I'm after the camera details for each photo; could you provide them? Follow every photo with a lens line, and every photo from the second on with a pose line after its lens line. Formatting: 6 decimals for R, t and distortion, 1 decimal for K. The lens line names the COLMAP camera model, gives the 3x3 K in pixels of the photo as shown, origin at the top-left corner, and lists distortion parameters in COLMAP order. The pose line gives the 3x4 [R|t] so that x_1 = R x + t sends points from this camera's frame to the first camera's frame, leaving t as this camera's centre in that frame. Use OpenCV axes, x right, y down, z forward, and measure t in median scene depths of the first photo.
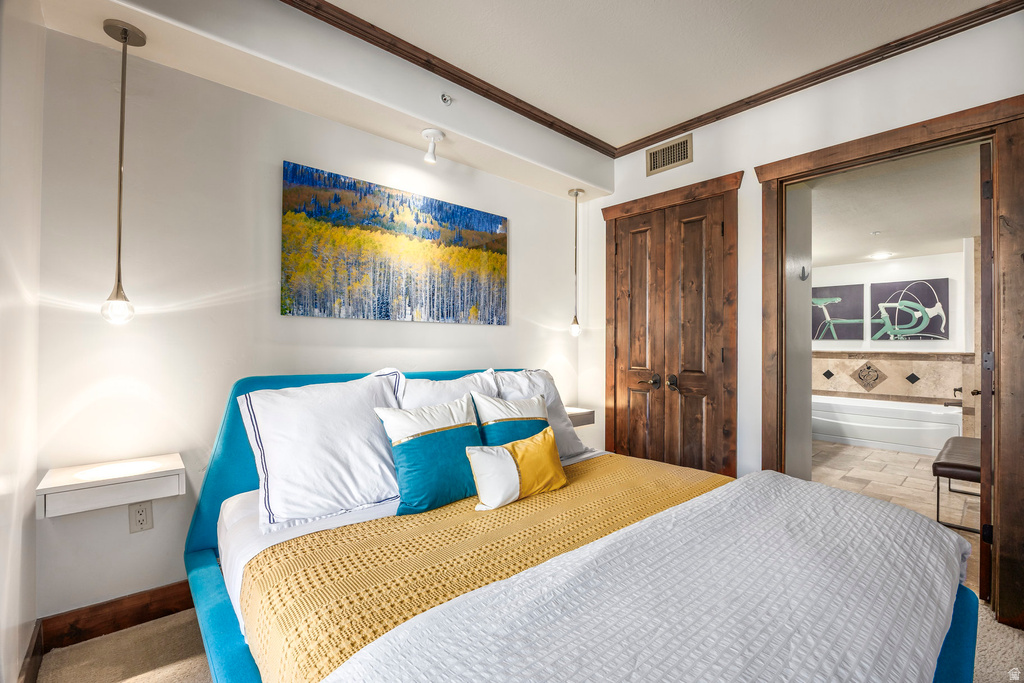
lens RADIAL K [[446.8, 0, 509.8], [0, 446.8, 335.4], [0, 0, 1]] dist [-0.013901, 0.001074]
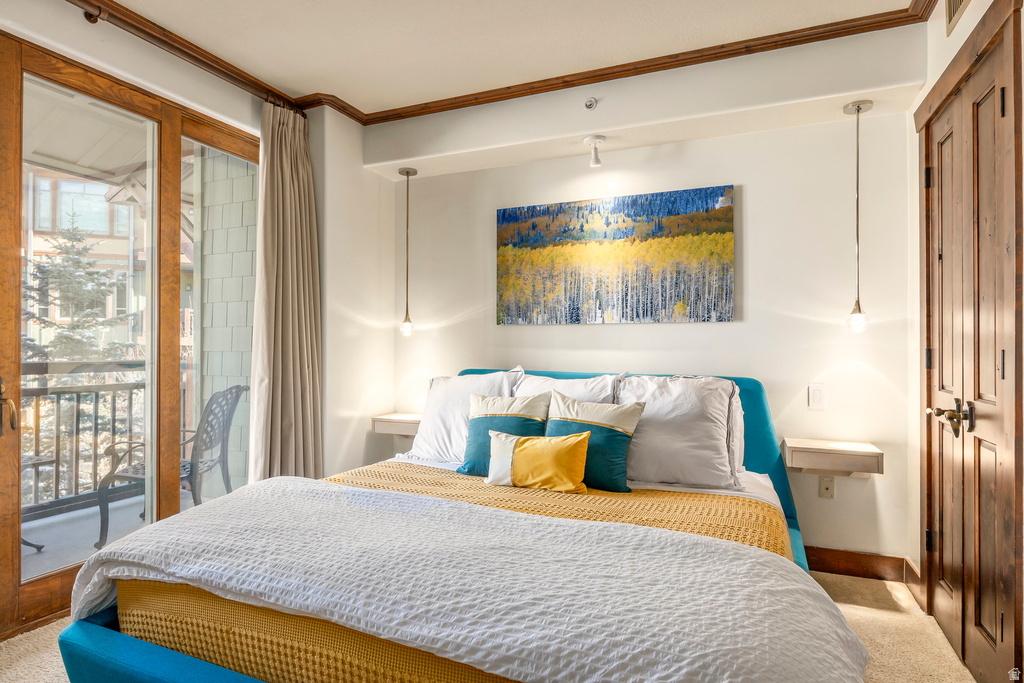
lens RADIAL K [[555.0, 0, 517.4], [0, 555.0, 338.6], [0, 0, 1]] dist [-0.000155, -0.002519]
pose [[0.424734, -0.016338, -0.905171, 0.716013], [0.021667, 0.999734, -0.007878, 0.007134], [0.905059, -0.016266, 0.424975, 0.235710]]
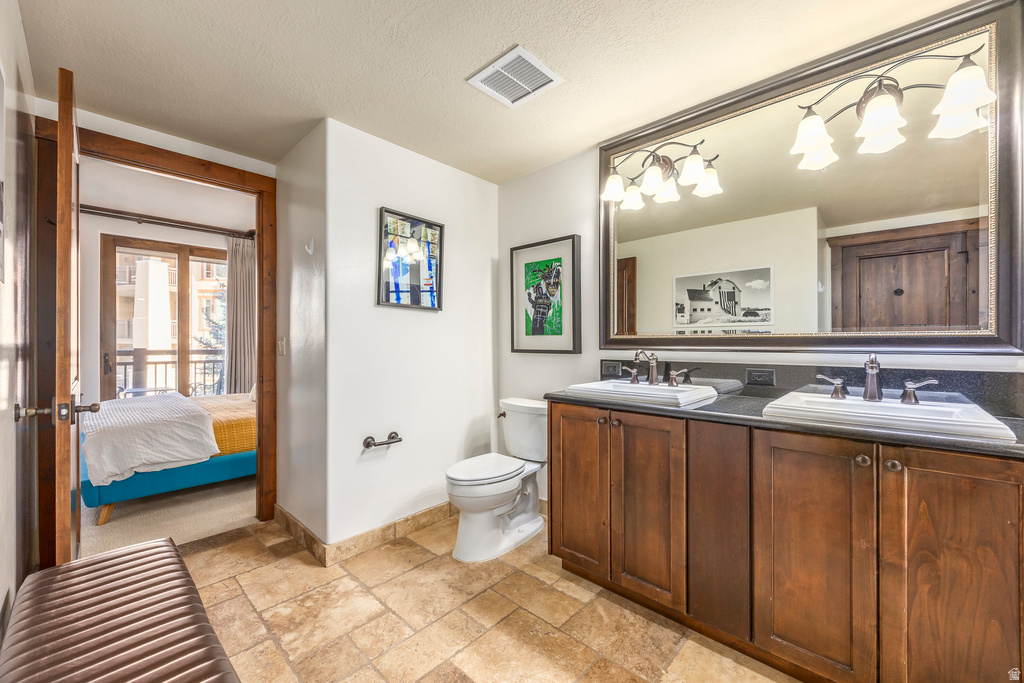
lens RADIAL K [[396.4, 0, 511.3], [0, 396.4, 341.5], [0, 0, 1]] dist [0.001165, -0.000427]
pose [[0.099611, -0.003522, -0.995020, 1.363795], [0.031093, 0.999516, -0.000426, 0.033559], [0.994540, -0.030896, 0.099673, 1.251232]]
